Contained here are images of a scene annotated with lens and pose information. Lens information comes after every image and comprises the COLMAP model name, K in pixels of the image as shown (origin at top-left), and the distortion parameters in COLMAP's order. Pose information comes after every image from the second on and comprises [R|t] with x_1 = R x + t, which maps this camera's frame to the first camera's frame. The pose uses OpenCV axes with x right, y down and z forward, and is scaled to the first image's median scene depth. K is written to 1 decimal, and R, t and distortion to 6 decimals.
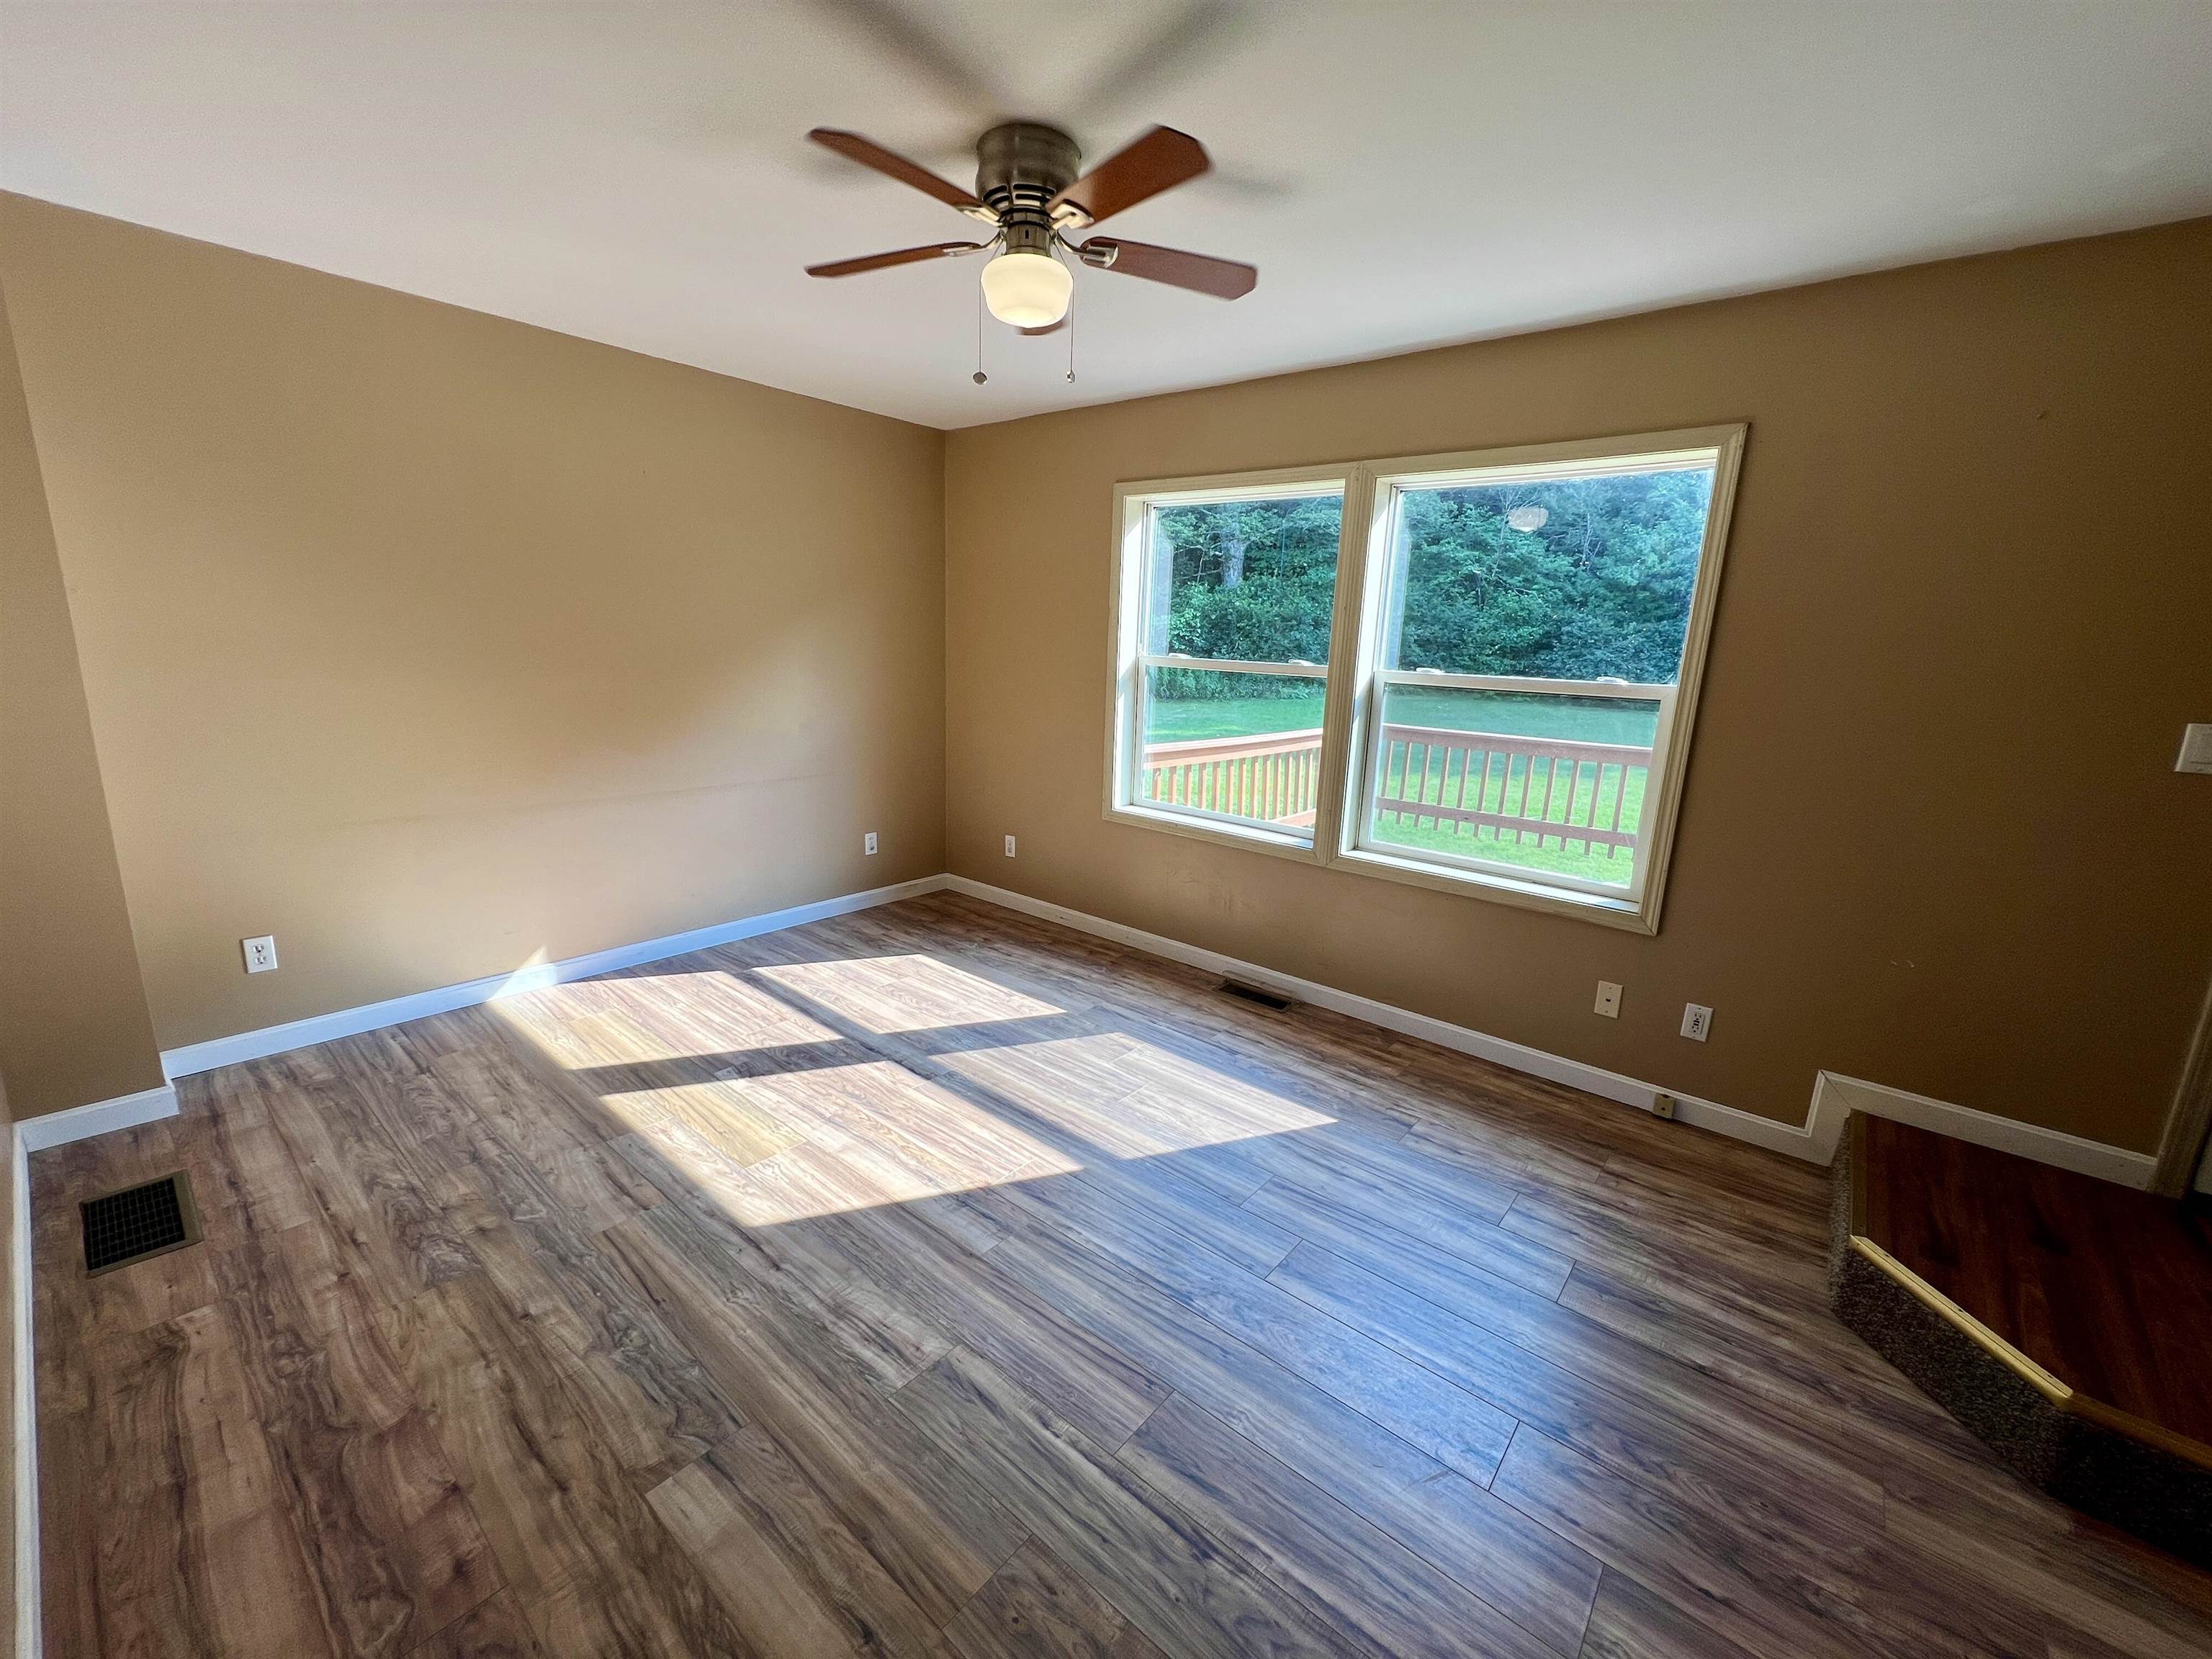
lens RADIAL K [[883.1, 0, 1109.4], [0, 883.1, 829.6], [0, 0, 1]] dist [-0.001872, -0.000102]
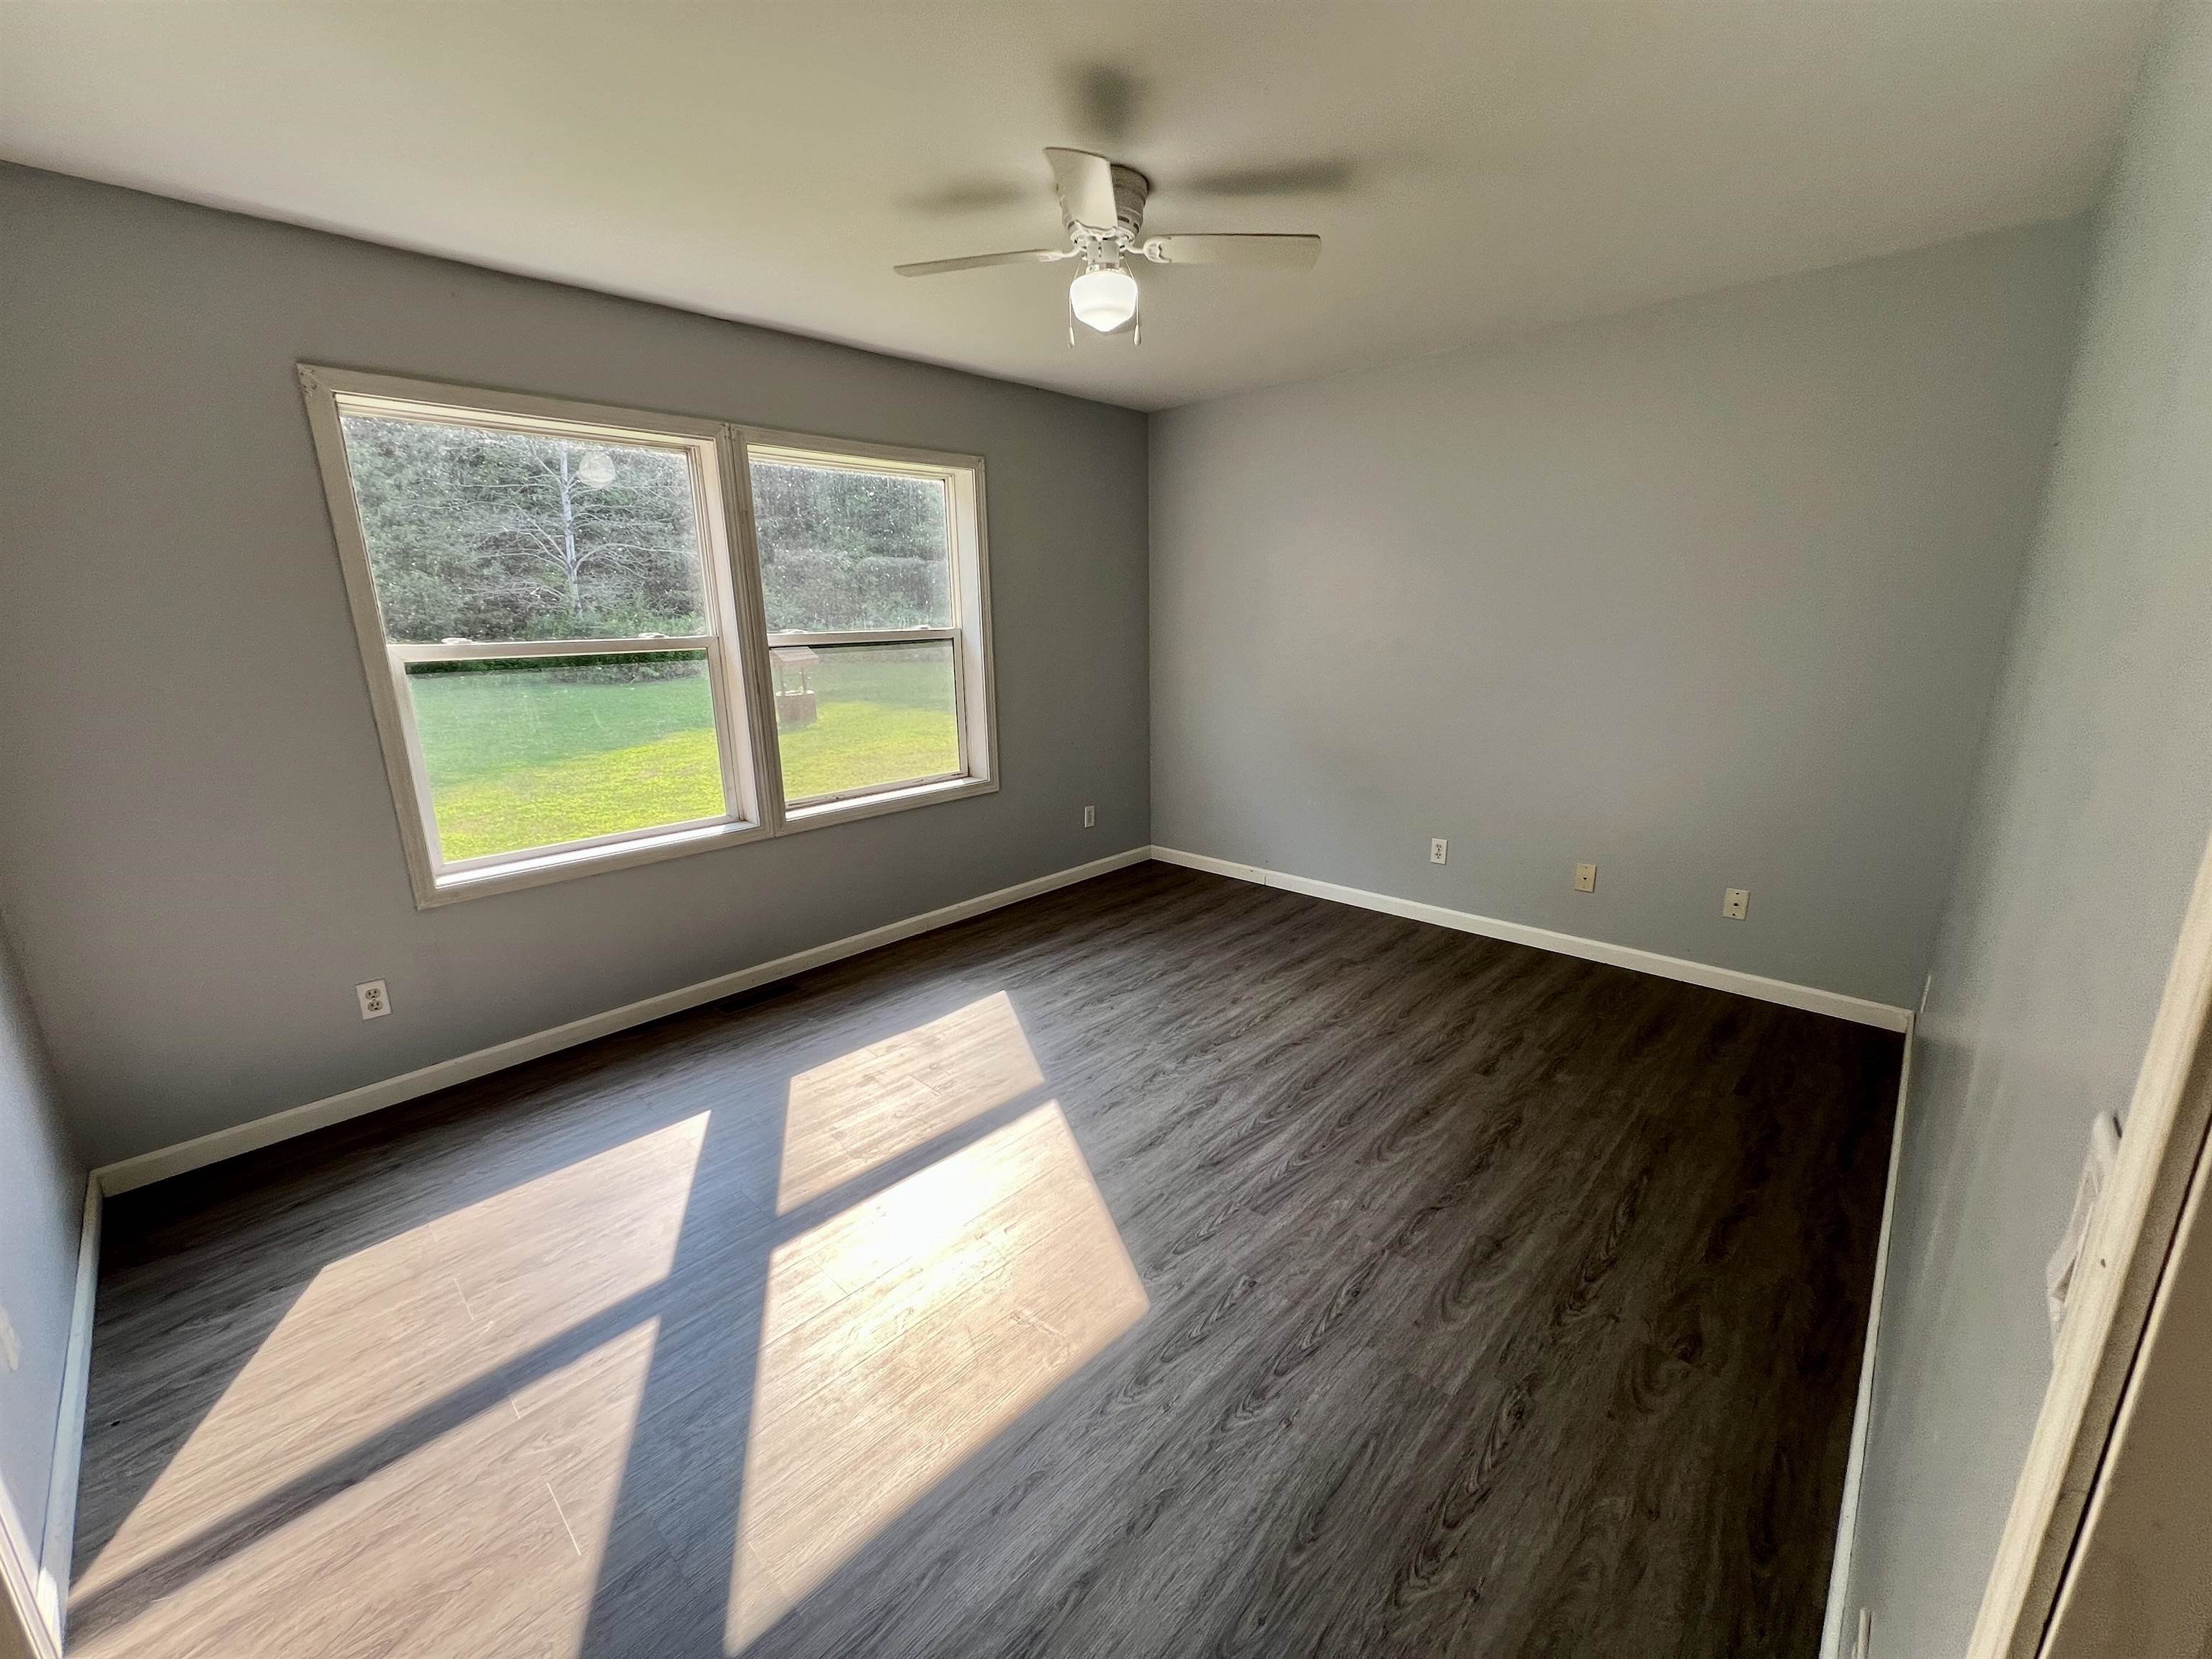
lens RADIAL K [[883.1, 0, 1109.6], [0, 883.1, 826.2], [0, 0, 1]] dist [-0.001872, -0.000102]
pose [[0.080227, -0.285396, 0.955046, -0.708462], [0.223457, 0.938897, 0.261799, -0.156823], [-0.971407, 0.192408, 0.139098, 0.520030]]
